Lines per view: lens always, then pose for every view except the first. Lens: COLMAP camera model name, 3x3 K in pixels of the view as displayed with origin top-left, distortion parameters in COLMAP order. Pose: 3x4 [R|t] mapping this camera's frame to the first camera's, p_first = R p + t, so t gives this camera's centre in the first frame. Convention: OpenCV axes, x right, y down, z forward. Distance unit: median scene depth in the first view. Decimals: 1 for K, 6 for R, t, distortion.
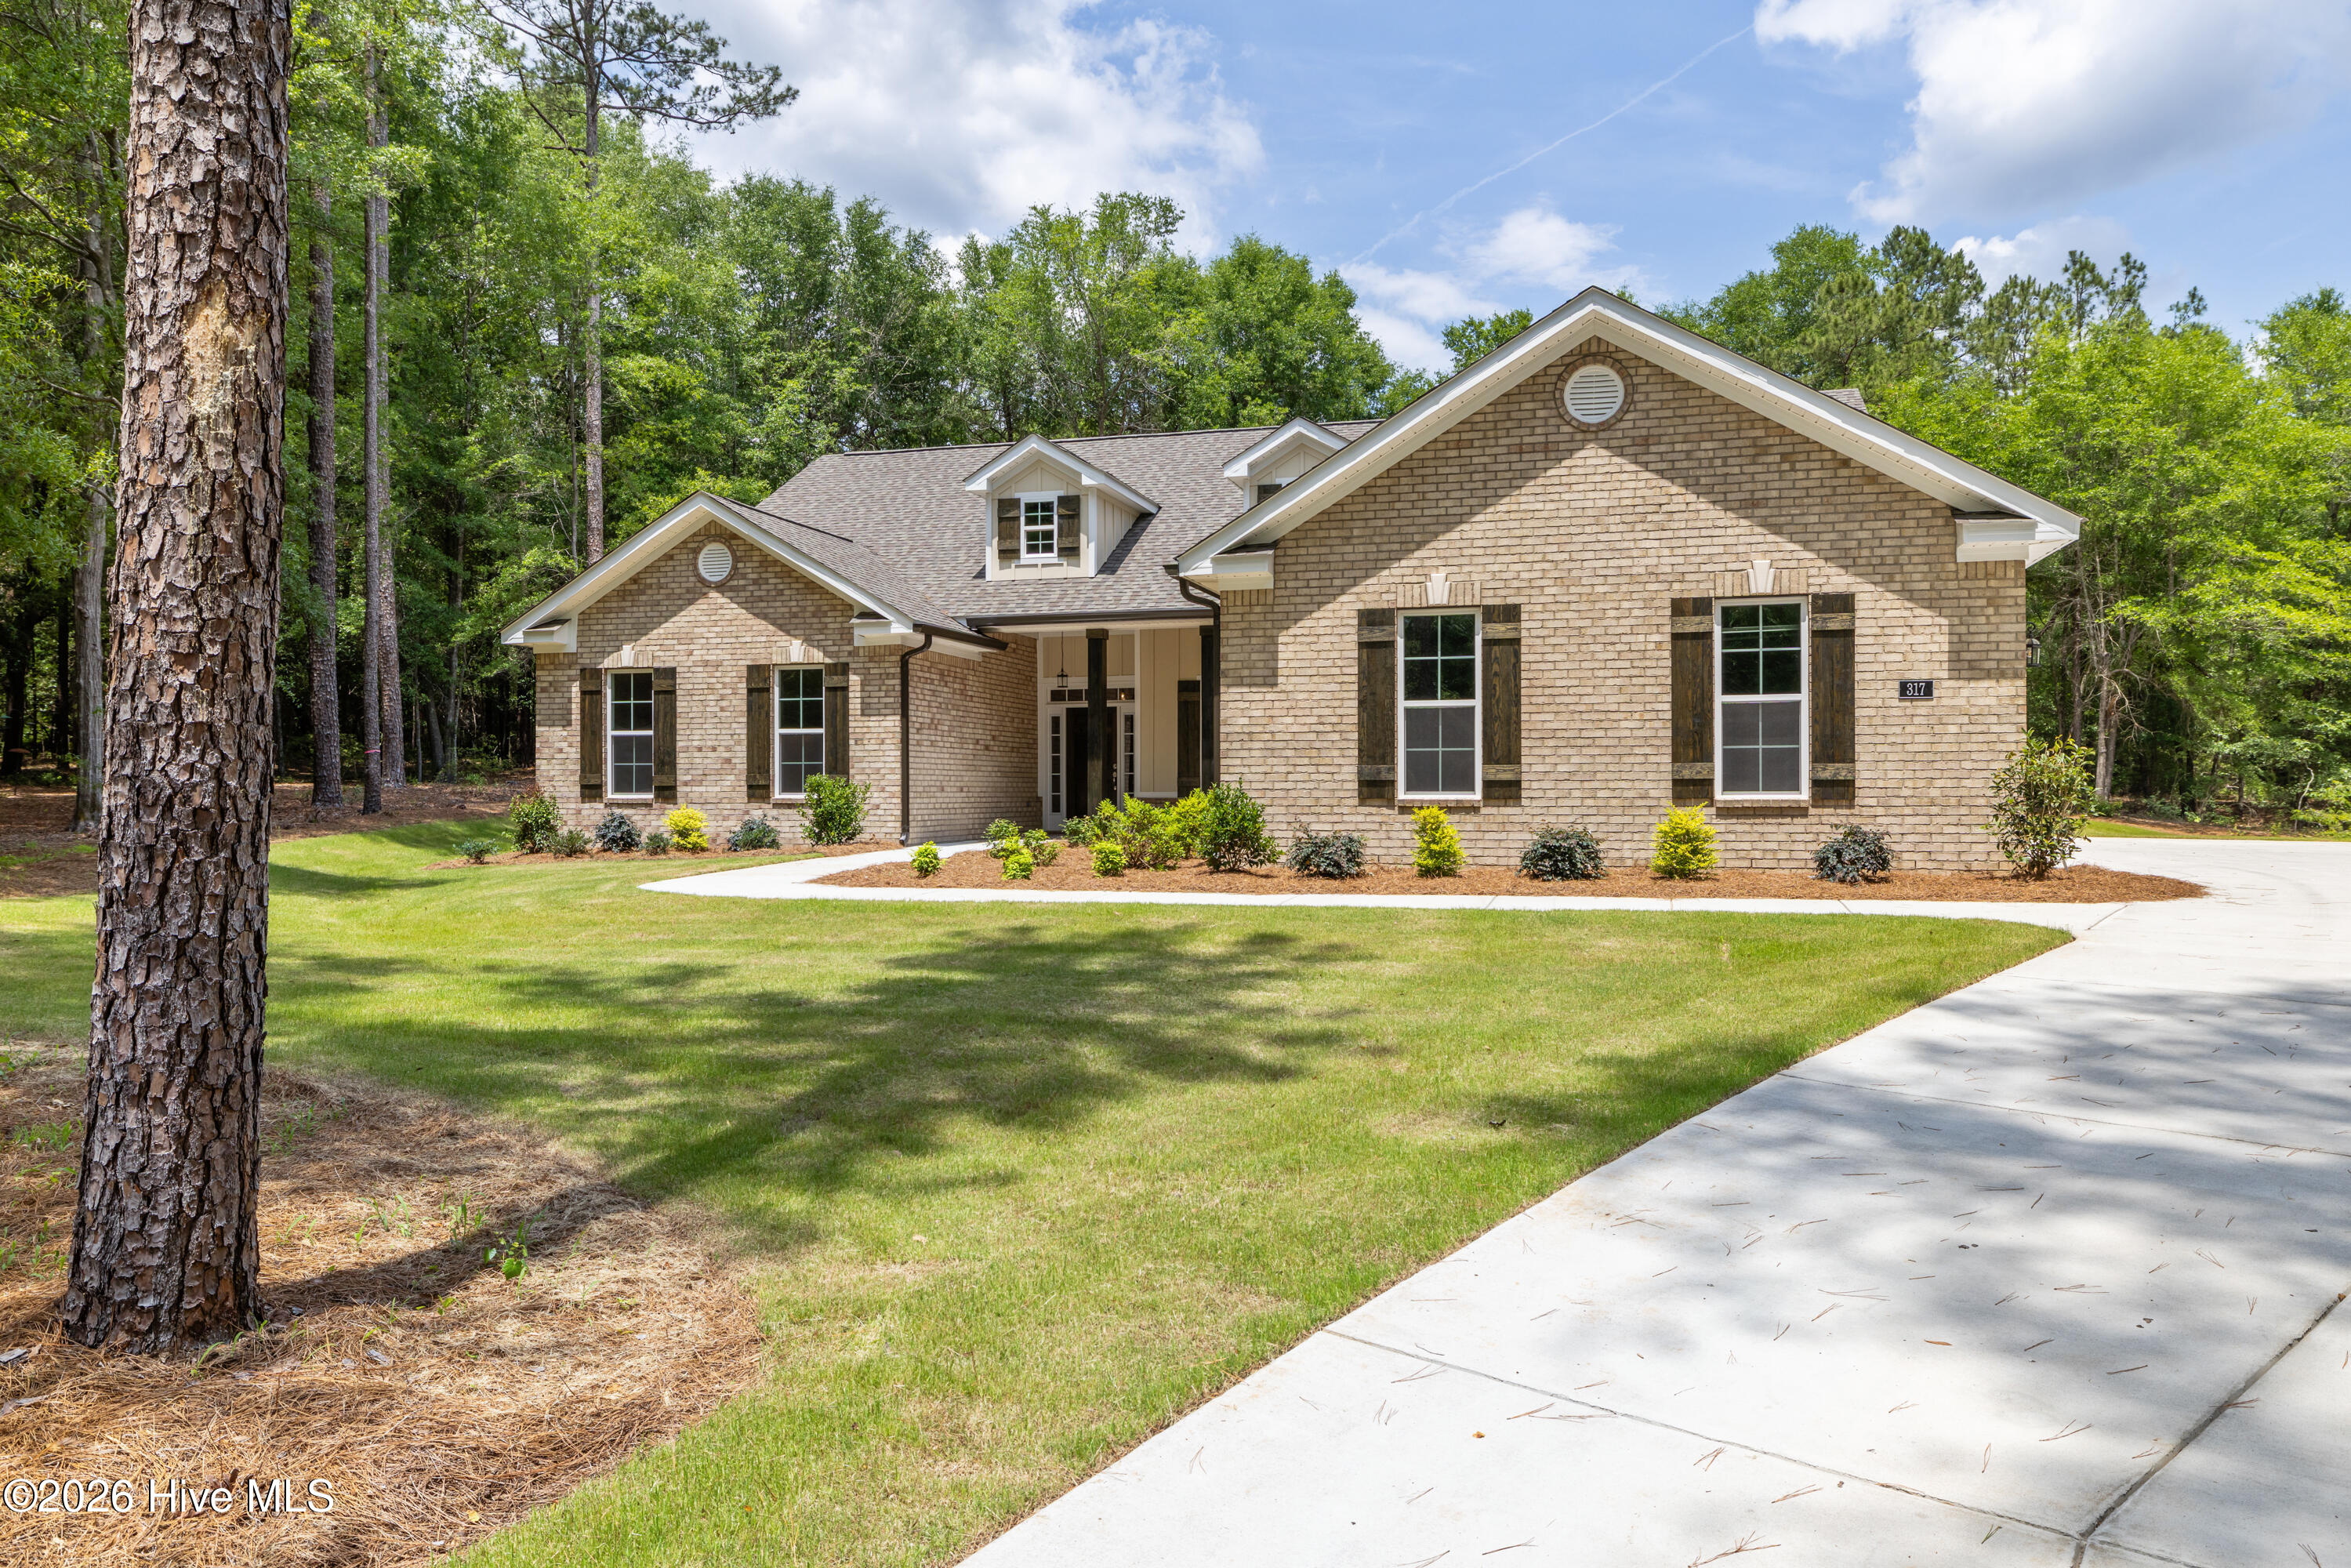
lens RADIAL K [[1597.5, 0, 1180.7], [0, 1597.5, 789.7], [0, 0, 1]] dist [0.004729, 0.000691]
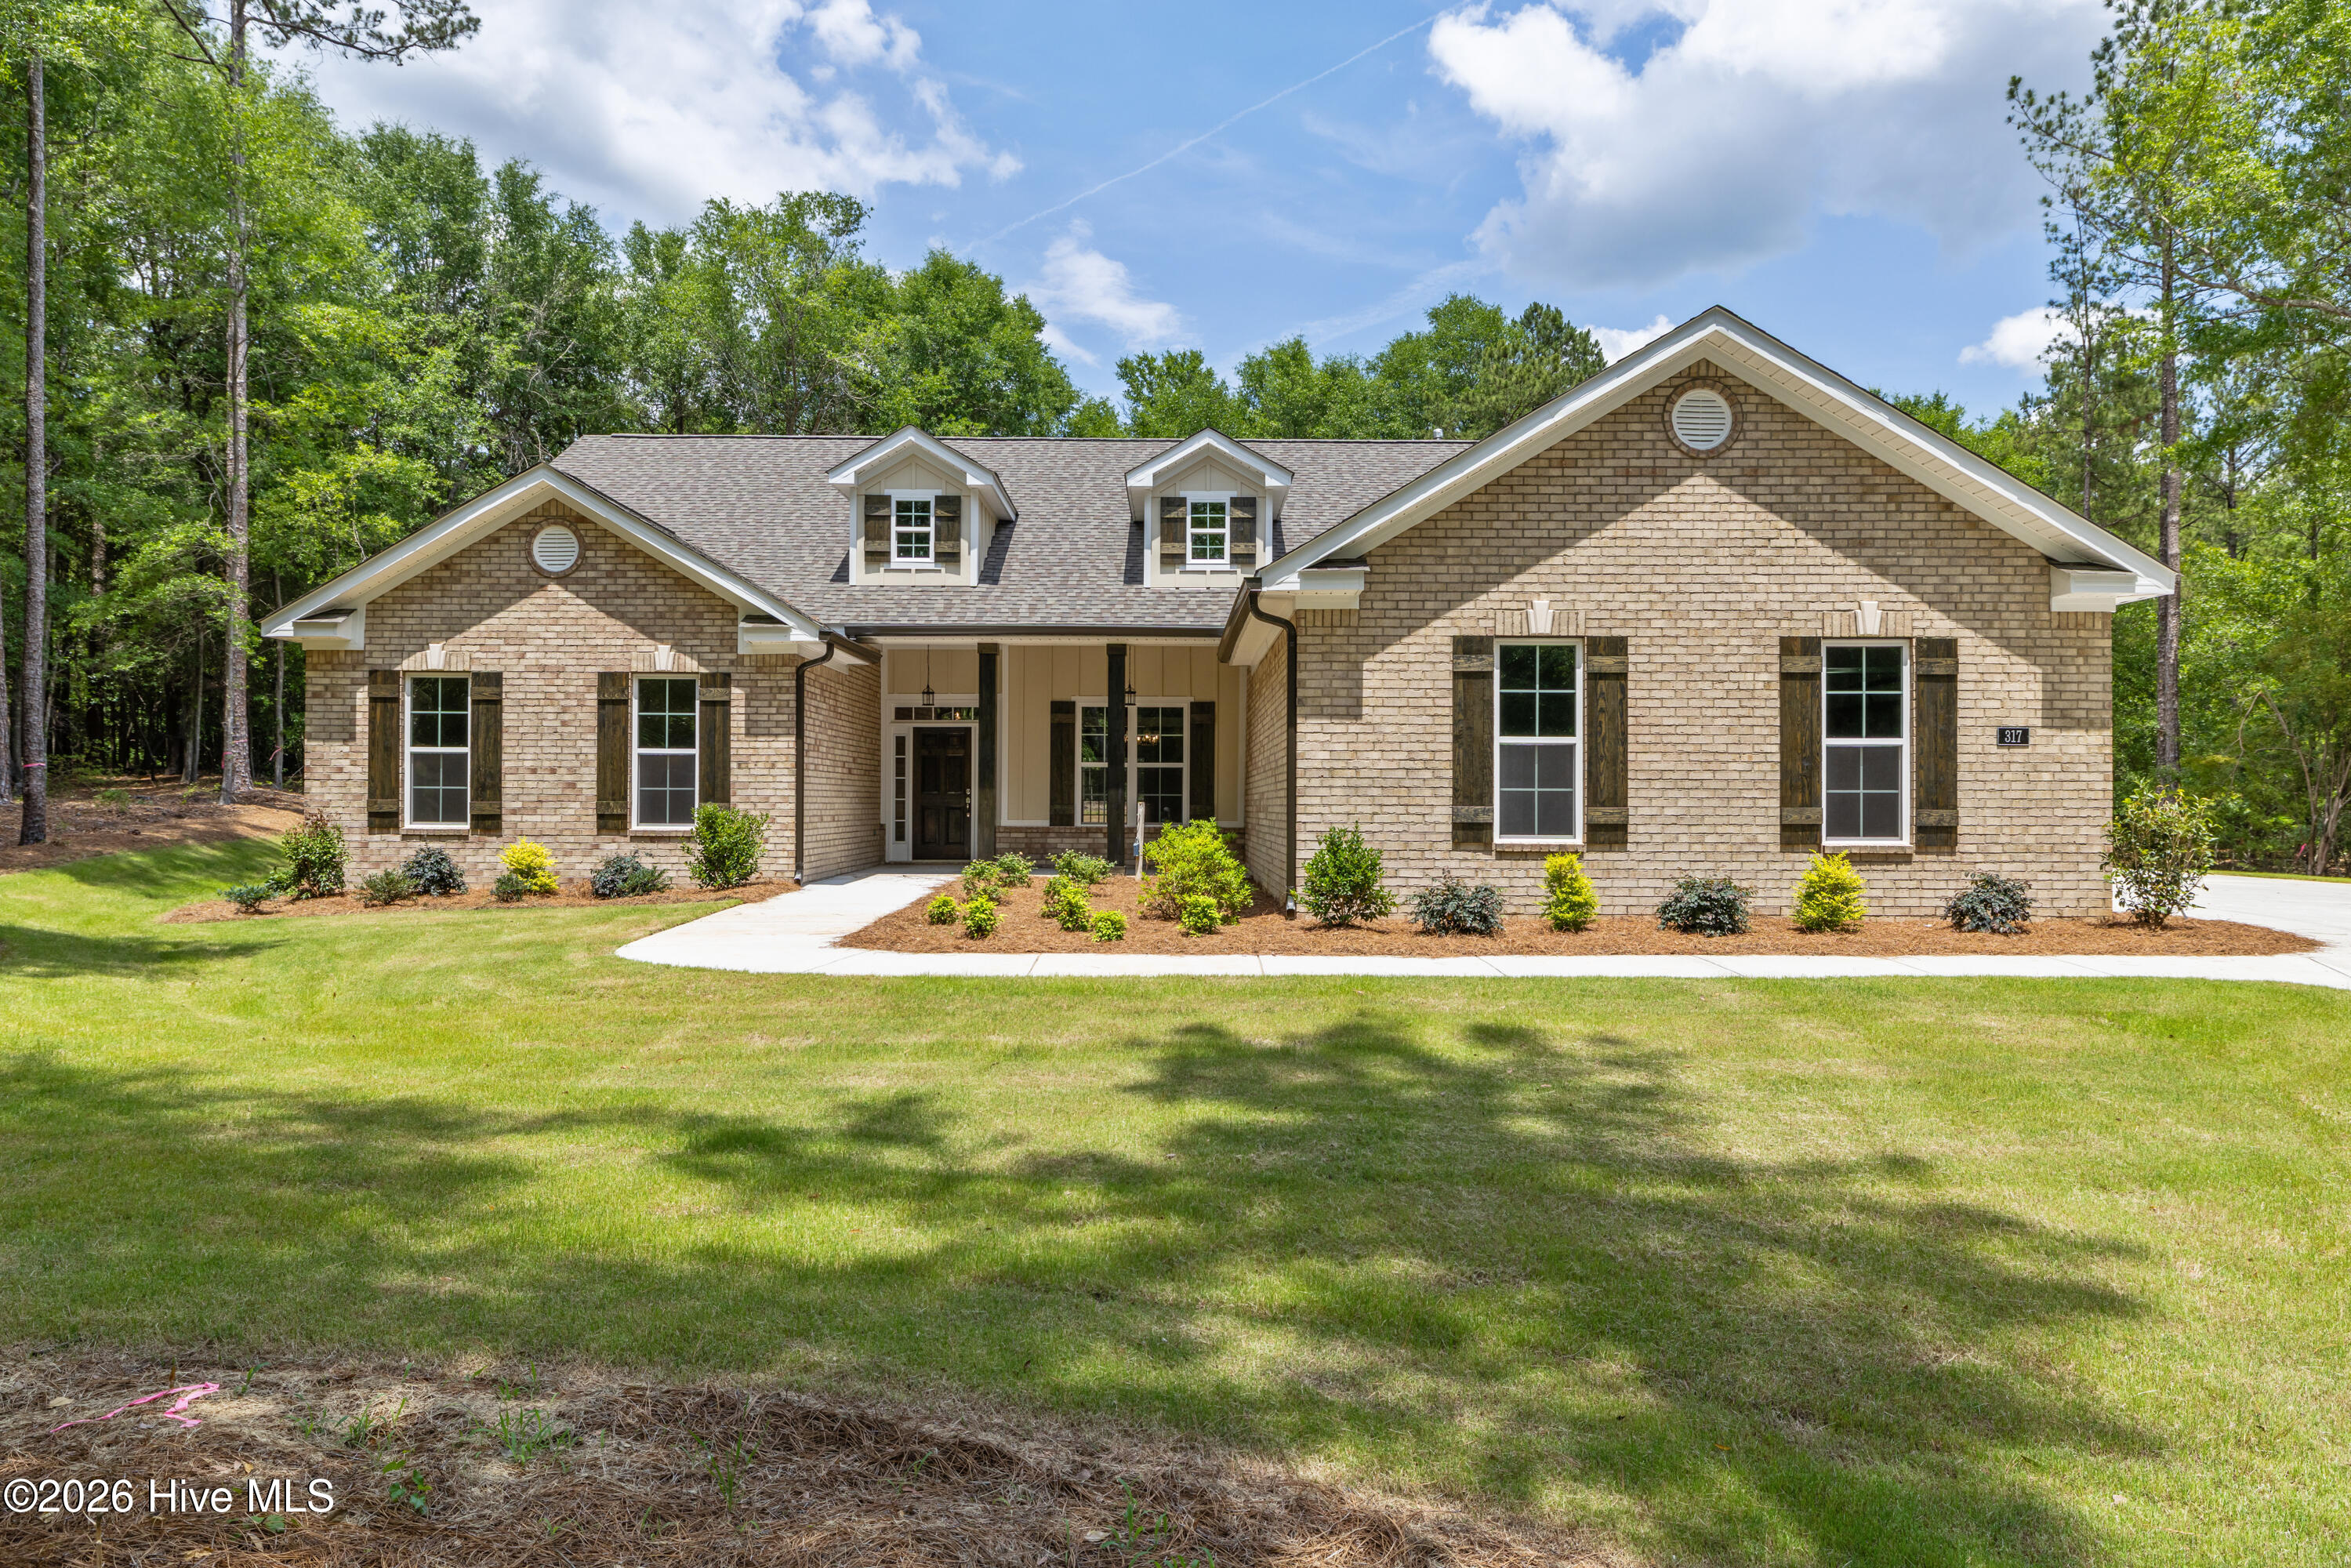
lens RADIAL K [[1512.1, 0, 1173.9], [0, 1512.1, 789.7], [0, 0, 1]] dist [0.000061, 0.001226]
pose [[0.962299, 0.008148, 0.271872, -0.278227], [-0.006591, 0.999956, -0.006639, -0.017908], [-0.271914, 0.004597, 0.962311, 0.210777]]
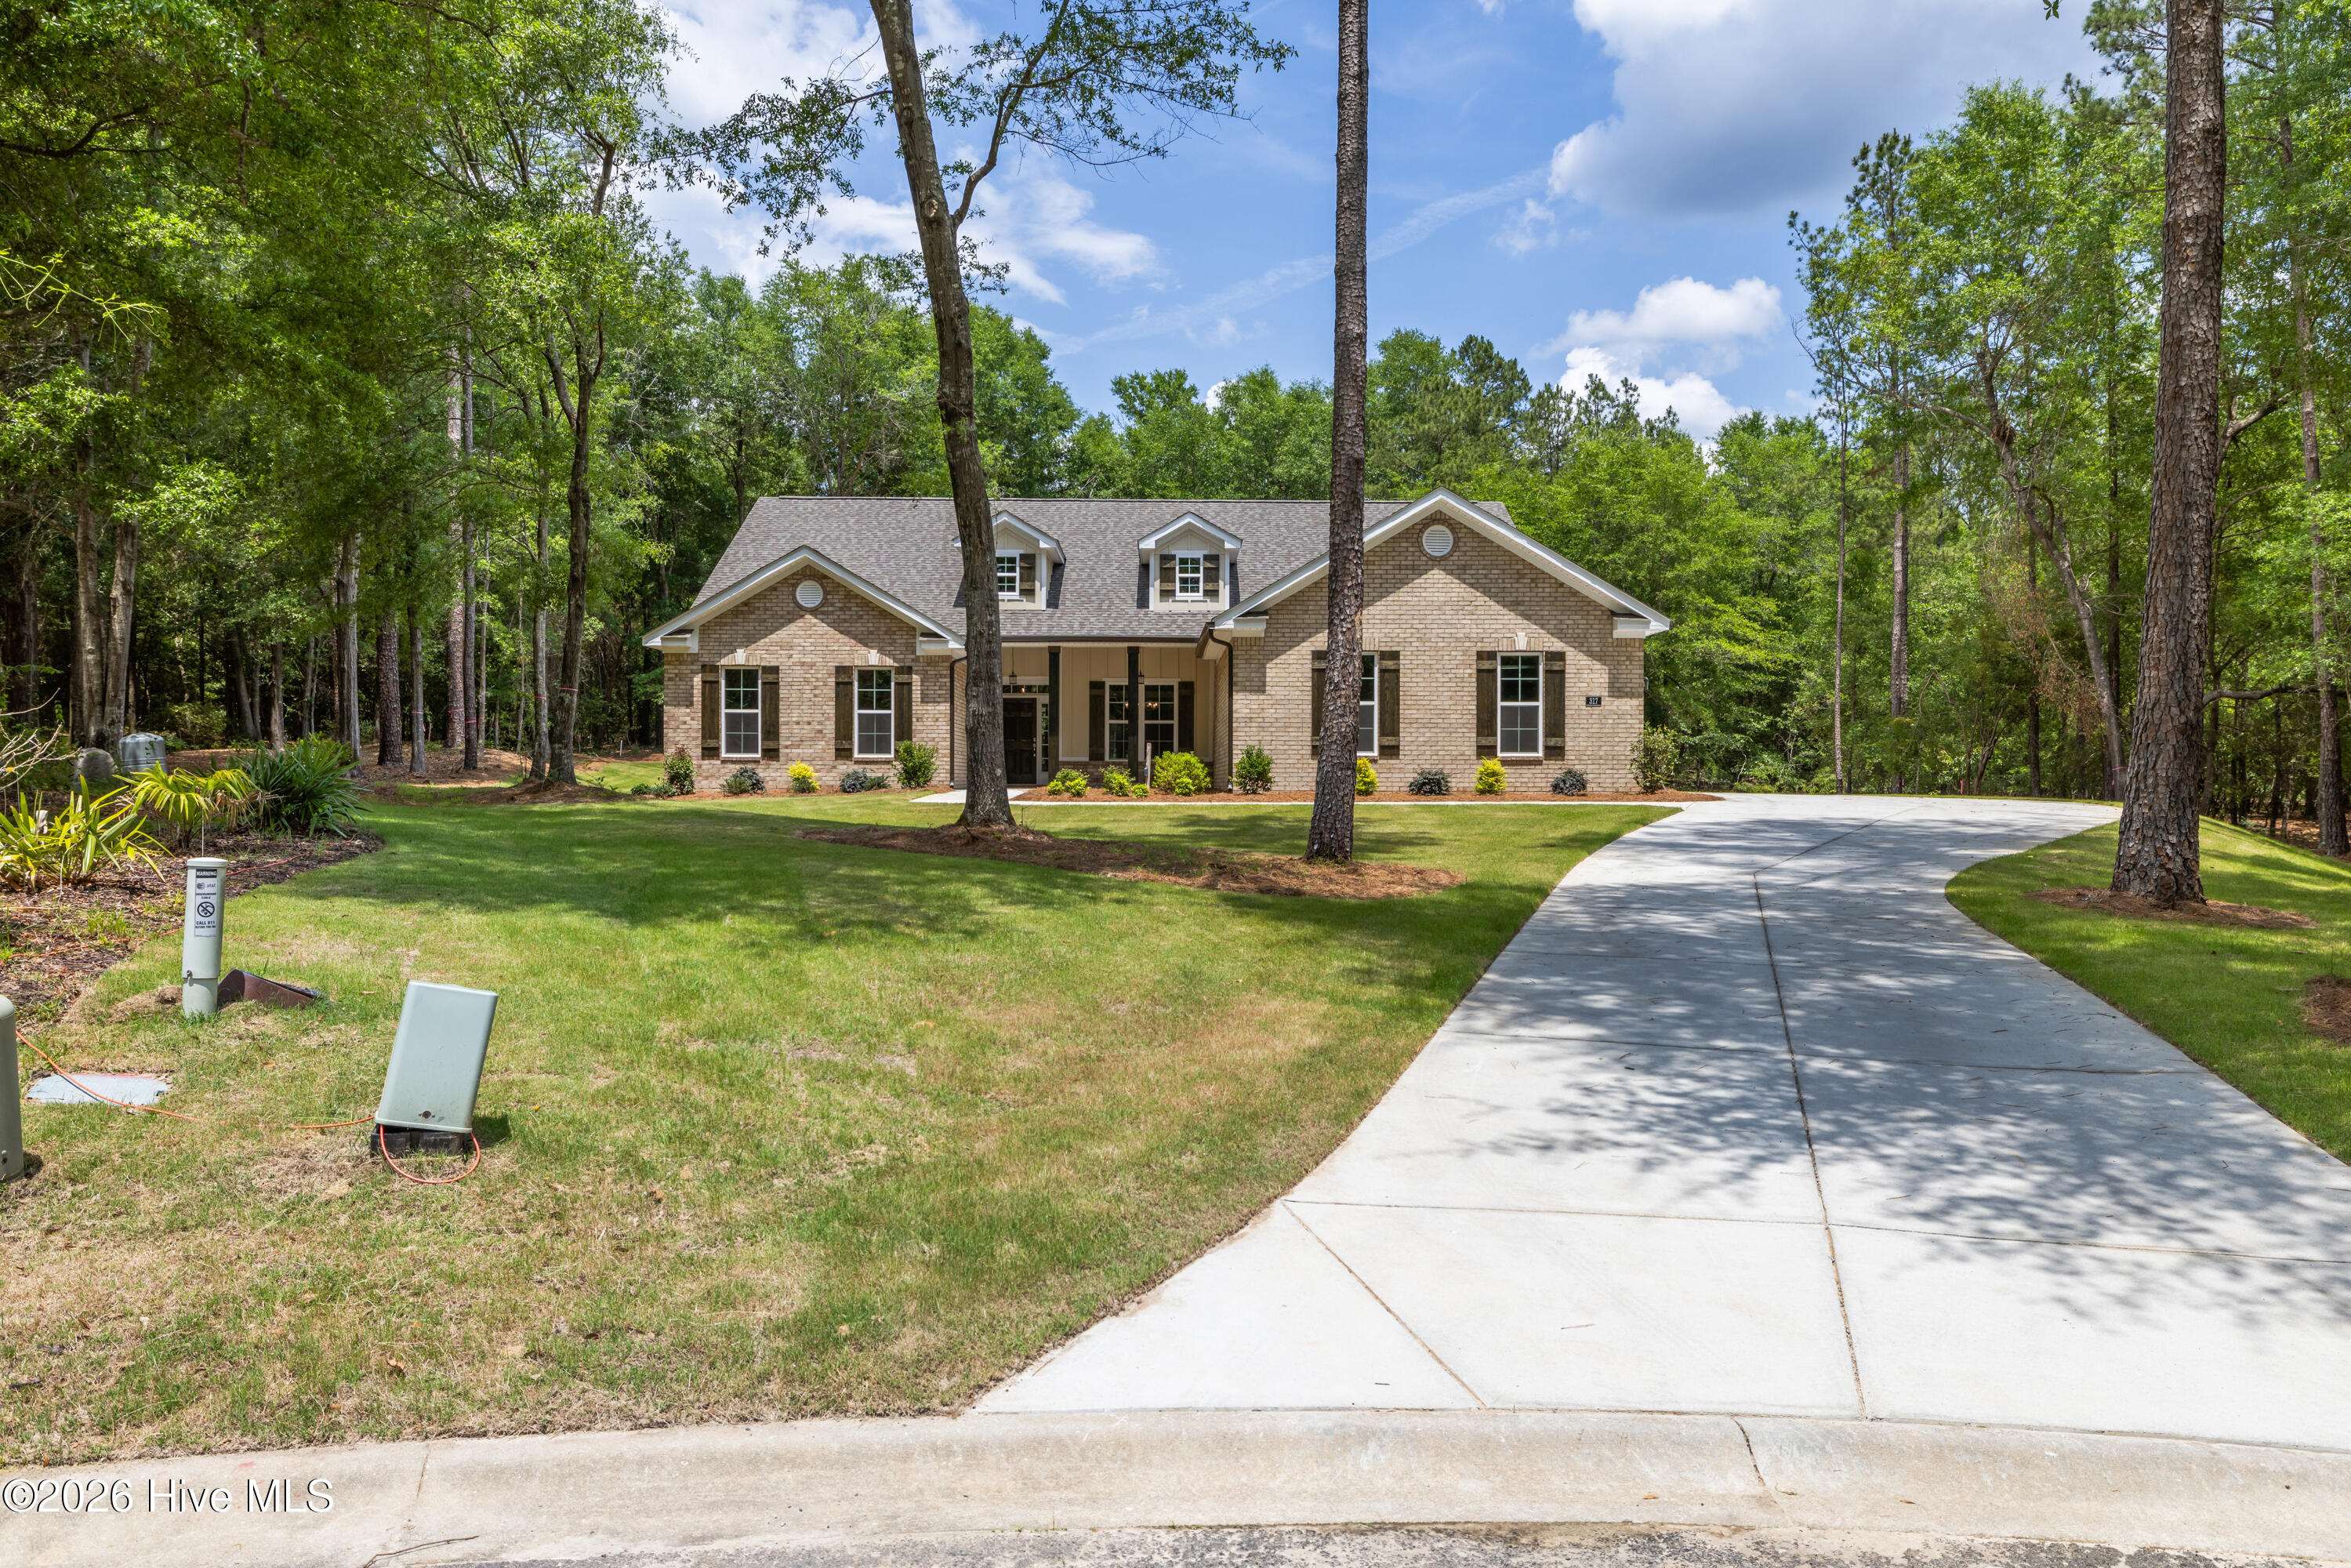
lens RADIAL K [[1619.2, 0, 1183.8], [0, 1619.2, 782.4], [0, 0, 1]] dist [0.006546, -0.017318]
pose [[0.957875, 0.003533, 0.287164, -0.556291], [-0.004463, 0.999987, 0.002583, 0.032736], [-0.287151, -0.003756, 0.957878, -0.719717]]
